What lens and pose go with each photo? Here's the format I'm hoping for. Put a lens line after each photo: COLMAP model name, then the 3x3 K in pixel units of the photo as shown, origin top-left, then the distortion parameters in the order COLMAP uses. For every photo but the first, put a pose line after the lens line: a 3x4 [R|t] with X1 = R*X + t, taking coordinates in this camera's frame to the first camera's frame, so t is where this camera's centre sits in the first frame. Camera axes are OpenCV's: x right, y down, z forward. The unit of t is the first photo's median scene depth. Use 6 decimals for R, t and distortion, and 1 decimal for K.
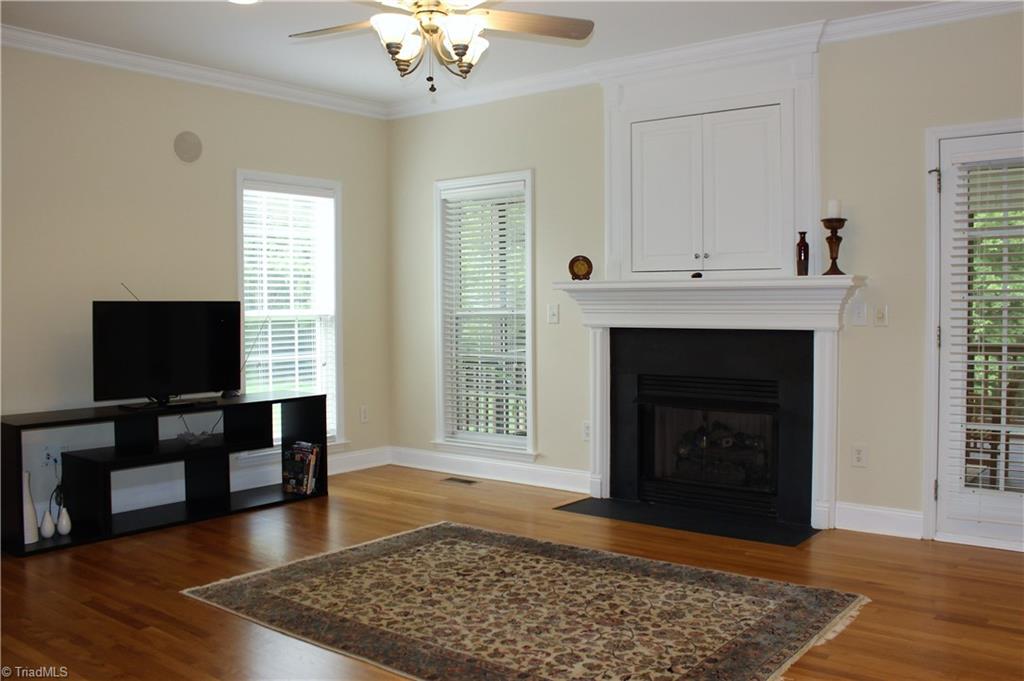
lens RADIAL K [[901.6, 0, 510.8], [0, 901.6, 341.5], [0, 0, 1]] dist [-0.109253, 0.015063]
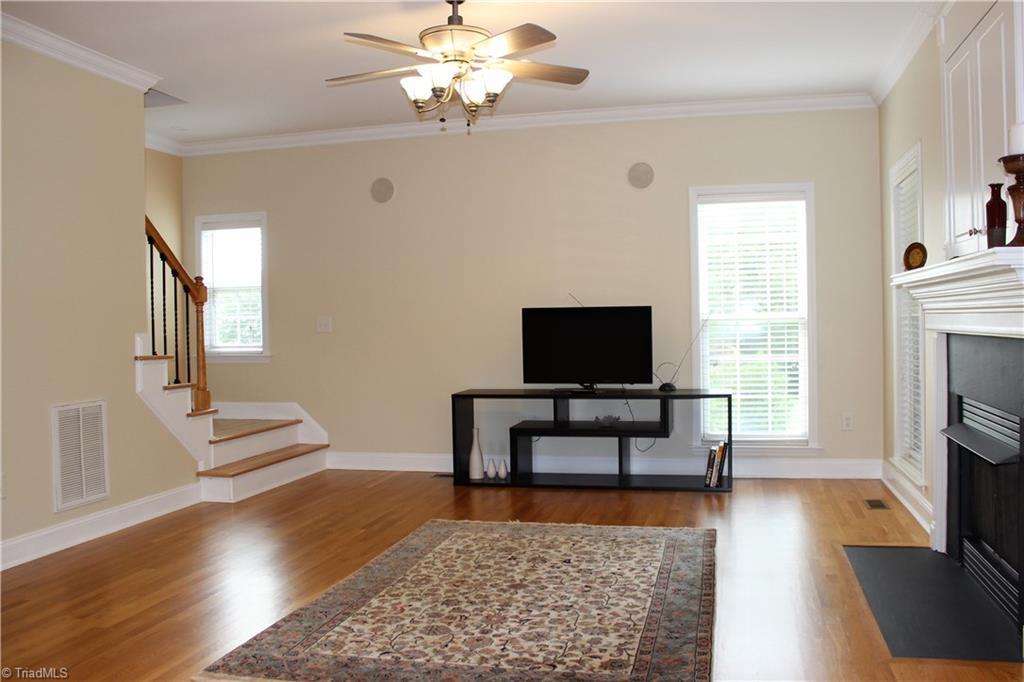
lens RADIAL K [[853.3, 0, 513.0], [0, 853.3, 340.9], [0, 0, 1]] dist [-0.122298, 0.001706]
pose [[0.429333, 0.017728, -0.902972, 0.819484], [-0.019717, 0.999753, 0.010253, -0.010946], [0.902931, 0.013402, 0.429576, 0.503563]]
